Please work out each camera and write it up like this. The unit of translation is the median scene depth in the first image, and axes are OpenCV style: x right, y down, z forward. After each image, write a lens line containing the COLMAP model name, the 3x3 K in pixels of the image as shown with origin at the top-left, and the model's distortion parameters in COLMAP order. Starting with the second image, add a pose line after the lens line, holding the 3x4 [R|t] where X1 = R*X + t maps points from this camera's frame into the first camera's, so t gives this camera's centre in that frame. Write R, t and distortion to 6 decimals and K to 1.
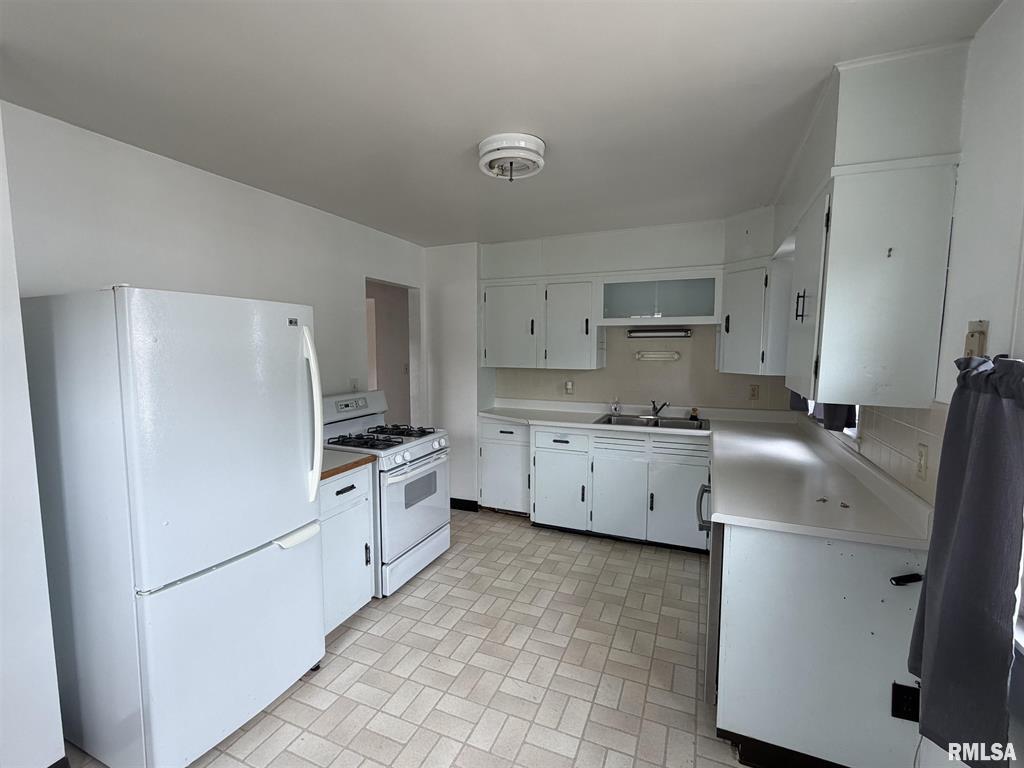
lens RADIAL K [[466.1, 0, 495.6], [0, 466.1, 386.1], [0, 0, 1]] dist [-0.002176, 0.000332]
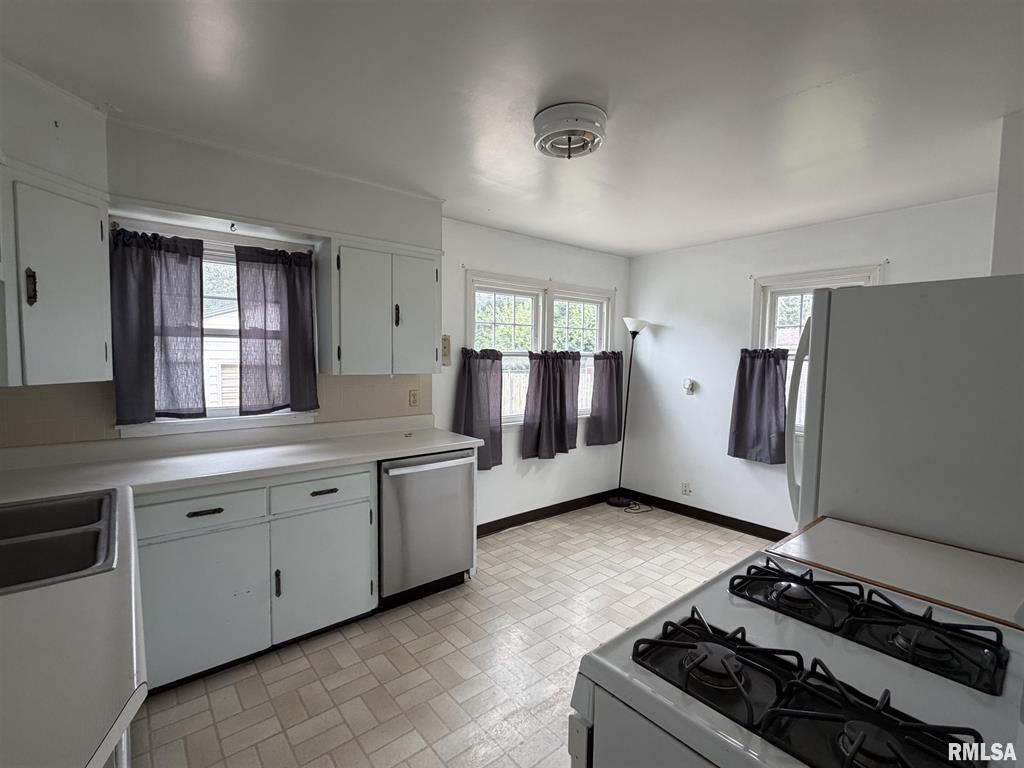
lens RADIAL K [[466.1, 0, 495.6], [0, 466.1, 386.1], [0, 0, 1]] dist [-0.002176, 0.000332]
pose [[-0.889744, -0.040978, 0.454616, -0.158389], [0.028027, 0.989179, 0.144013, -0.079699], [-0.455598, 0.140876, -0.878968, 1.149850]]
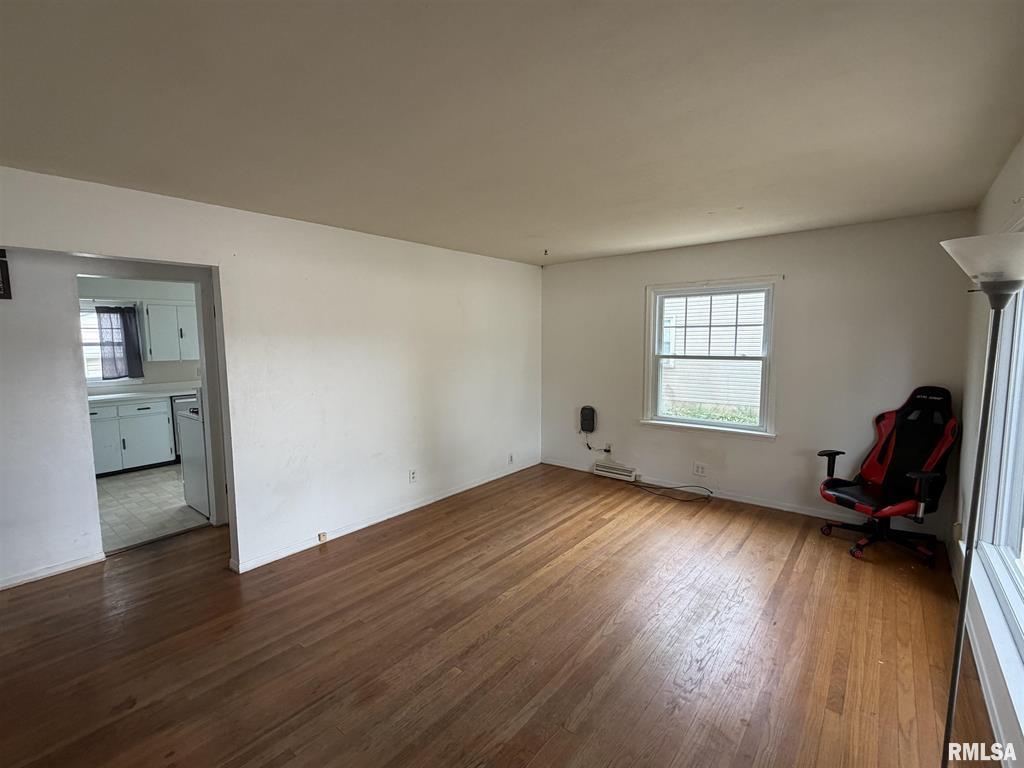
lens RADIAL K [[466.1, 0, 495.6], [0, 466.1, 386.1], [0, 0, 1]] dist [-0.002176, 0.000332]
pose [[-0.962872, -0.017575, 0.269386, -1.234955], [0.033011, 0.982725, 0.182106, -0.172232], [-0.267933, 0.184237, -0.945658, 1.872984]]
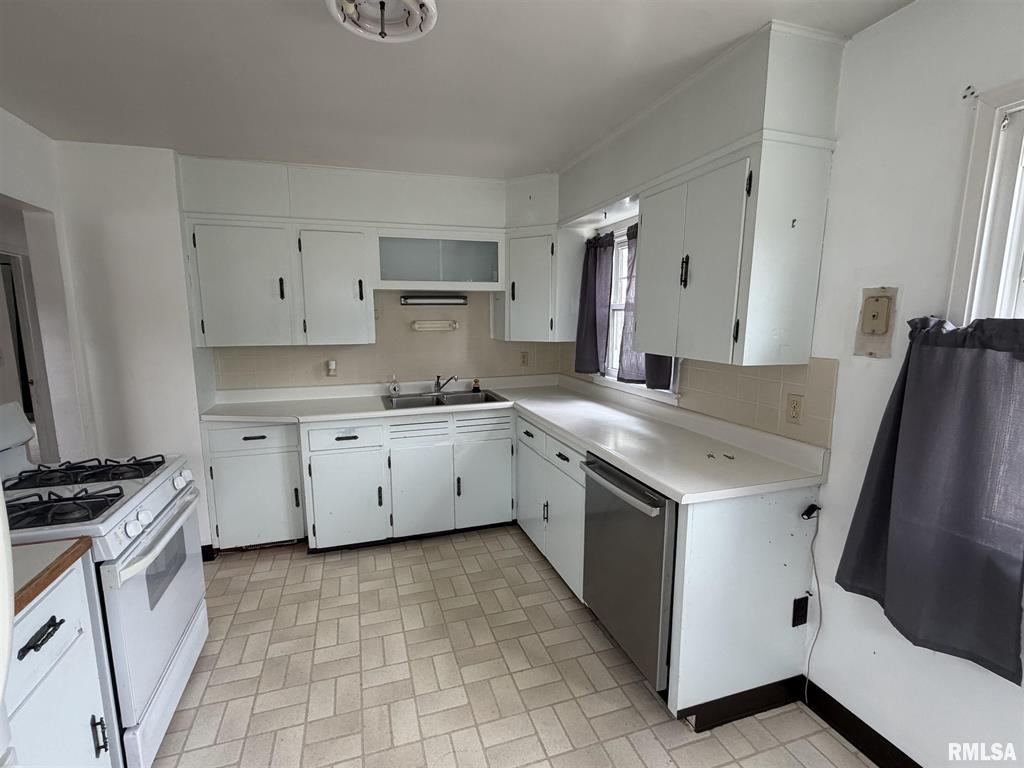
lens RADIAL K [[466.1, 0, 495.6], [0, 466.1, 386.1], [0, 0, 1]] dist [-0.002176, 0.000332]
pose [[0.751736, -0.102029, 0.651523, -0.177267], [0.062166, 0.994523, 0.084015, -0.018077], [-0.656527, -0.022654, 0.753962, 0.262296]]
